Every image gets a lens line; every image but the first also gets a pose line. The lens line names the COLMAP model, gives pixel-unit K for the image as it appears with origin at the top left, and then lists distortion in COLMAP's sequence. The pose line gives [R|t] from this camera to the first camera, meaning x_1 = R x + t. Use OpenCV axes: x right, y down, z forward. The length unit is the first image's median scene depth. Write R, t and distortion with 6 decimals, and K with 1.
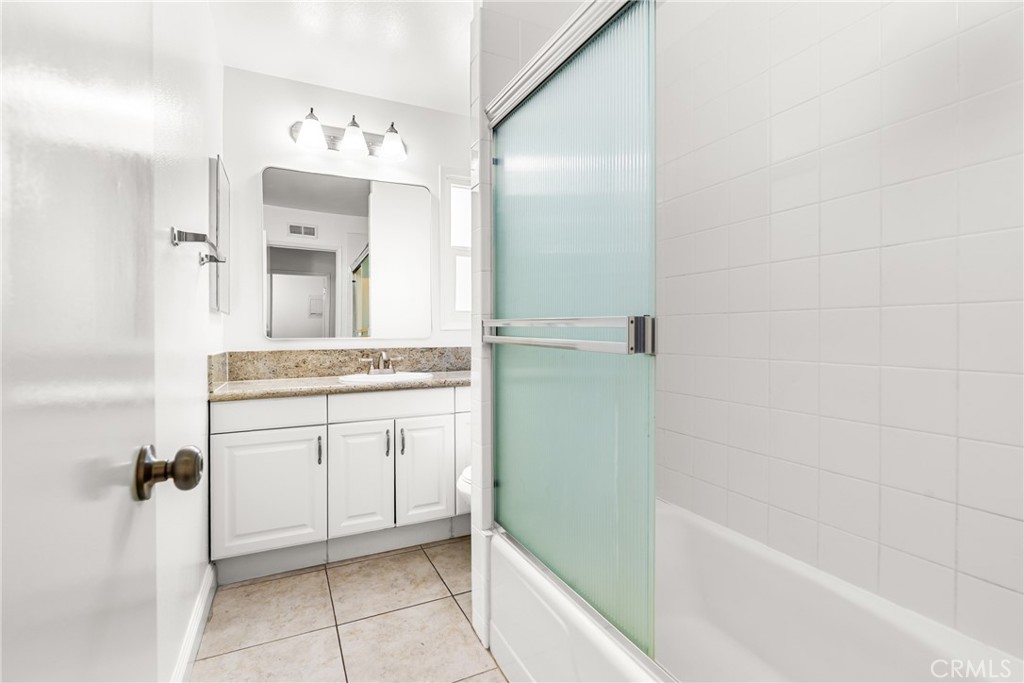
lens RADIAL K [[471.3, 0, 508.4], [0, 471.3, 331.8], [0, 0, 1]] dist [-0.003826, 0.000322]
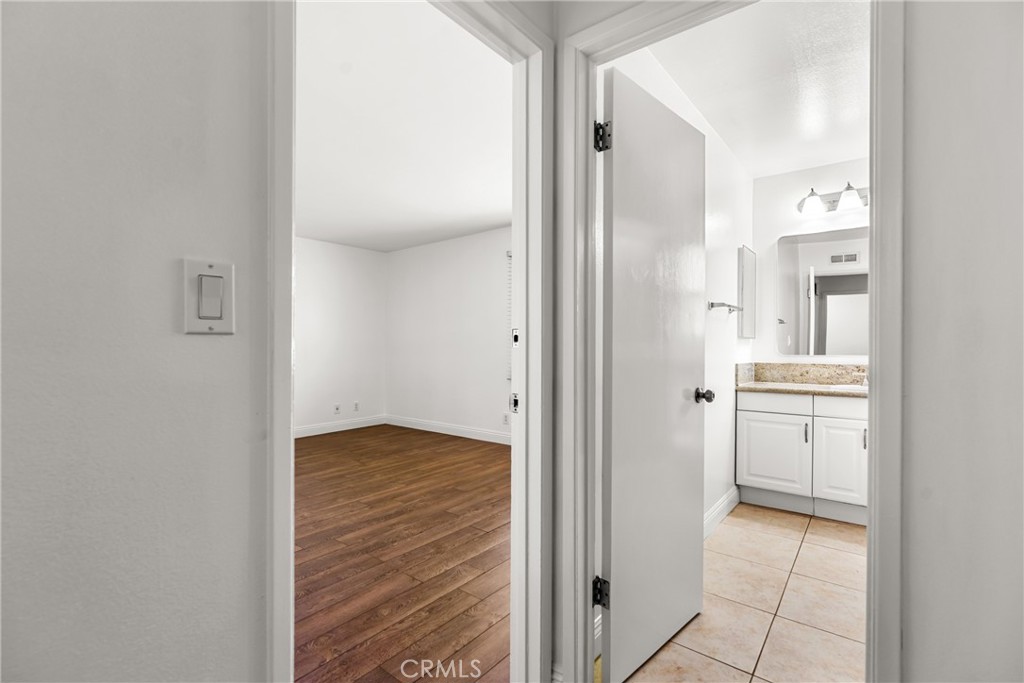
lens RADIAL K [[471.3, 0, 507.3], [0, 471.3, 344.3], [0, 0, 1]] dist [-0.003826, 0.000322]
pose [[0.439355, 0.004210, -0.898303, 0.453852], [-0.009763, 0.999952, -0.000089, -0.010137], [0.898260, 0.008810, 0.439376, -0.425282]]
